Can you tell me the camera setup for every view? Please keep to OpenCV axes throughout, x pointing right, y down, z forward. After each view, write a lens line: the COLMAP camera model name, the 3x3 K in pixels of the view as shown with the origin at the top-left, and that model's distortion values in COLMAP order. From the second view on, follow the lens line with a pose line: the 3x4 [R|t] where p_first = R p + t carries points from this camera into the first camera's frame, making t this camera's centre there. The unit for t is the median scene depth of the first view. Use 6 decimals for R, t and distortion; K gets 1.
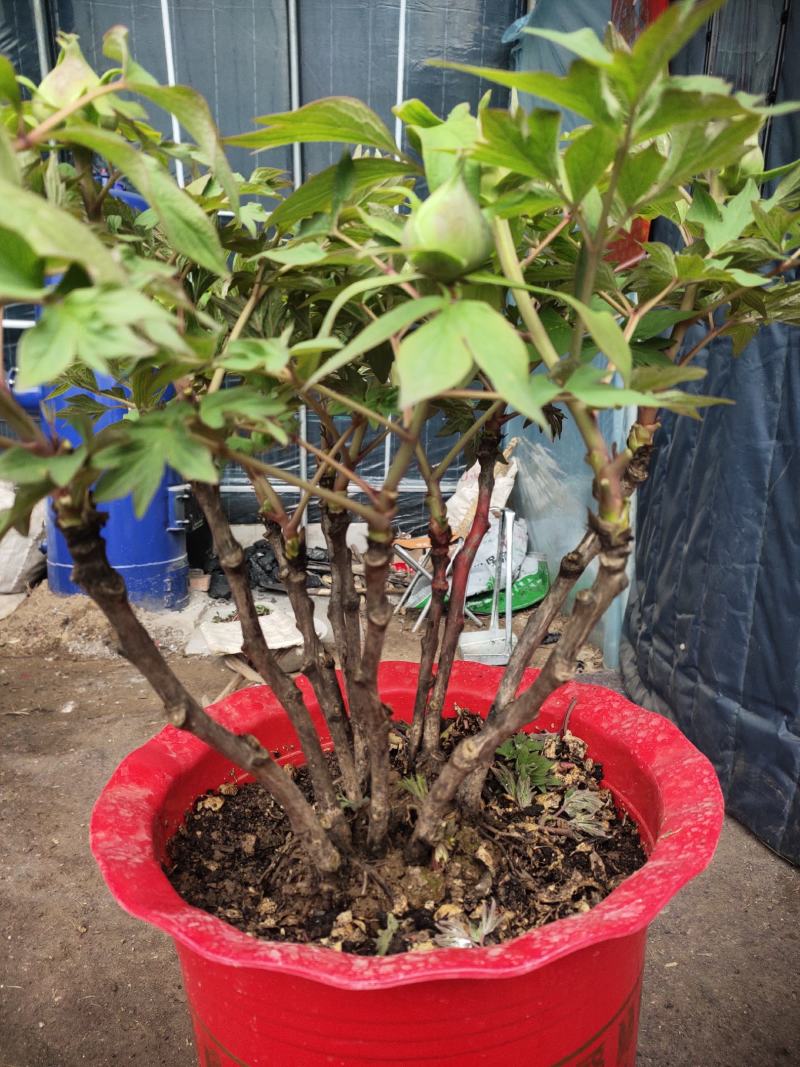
lens RADIAL K [[793.6, 0, 401.5], [0, 793.6, 535.0], [0, 0, 1]] dist [0.061799, -0.027996]
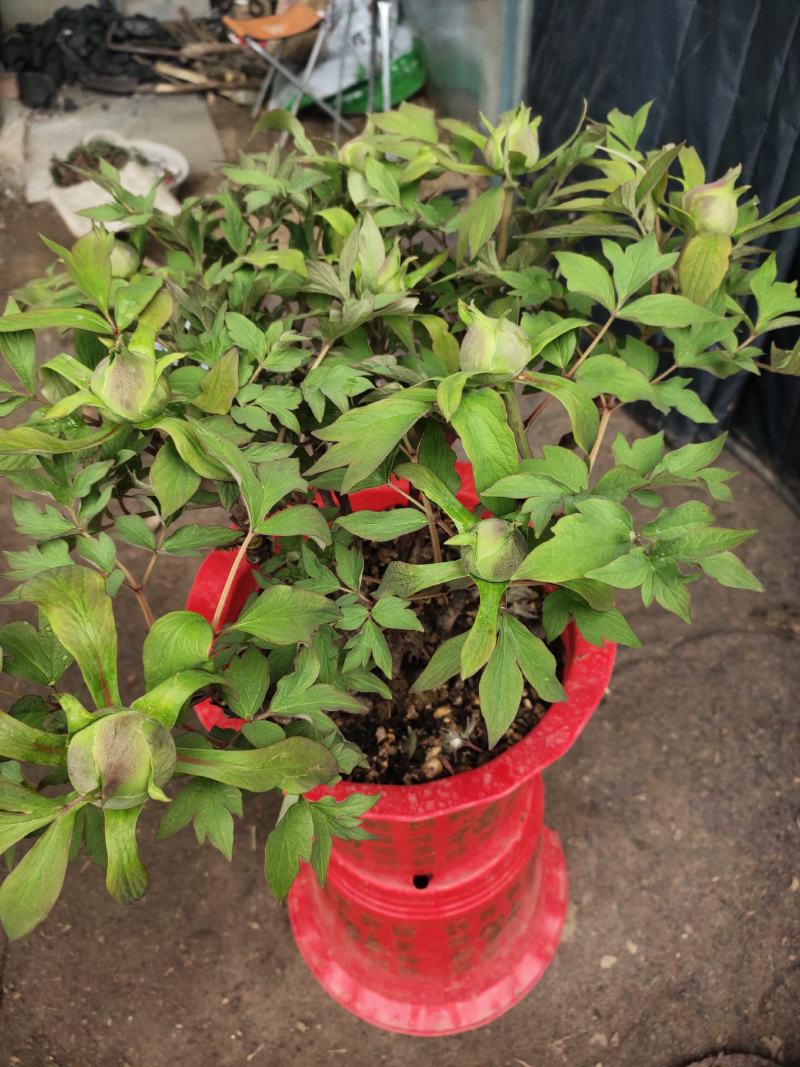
lens RADIAL K [[793.6, 0, 411.0], [0, 793.6, 531.5], [0, 0, 1]] dist [0.061799, -0.027996]
pose [[0.982111, -0.136203, 0.130025, -0.114071], [0.028888, 0.791319, 0.610720, -0.556865], [-0.186074, -0.596039, 0.781098, 0.007489]]
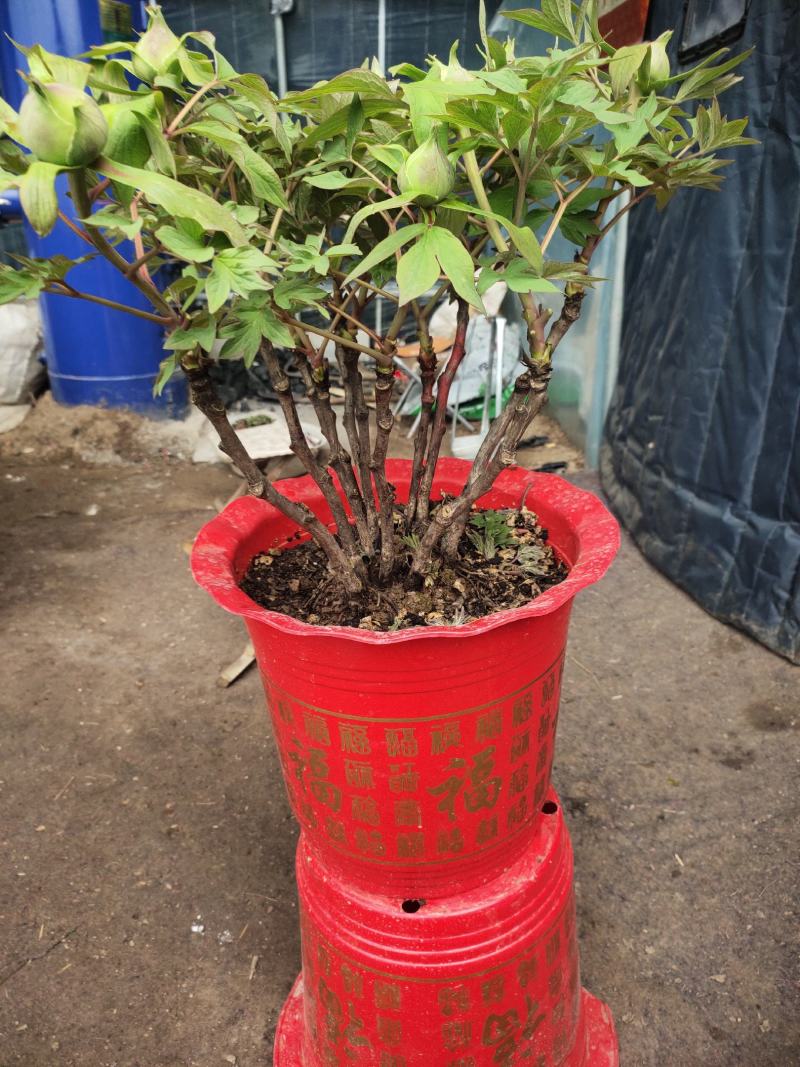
lens RADIAL K [[793.6, 0, 408.0], [0, 793.6, 534.8], [0, 0, 1]] dist [0.061799, -0.027996]
pose [[0.999768, -0.017503, 0.012519, -0.005059], [0.013996, 0.970786, 0.239539, -0.032766], [-0.016346, -0.239308, 0.970806, -0.314354]]
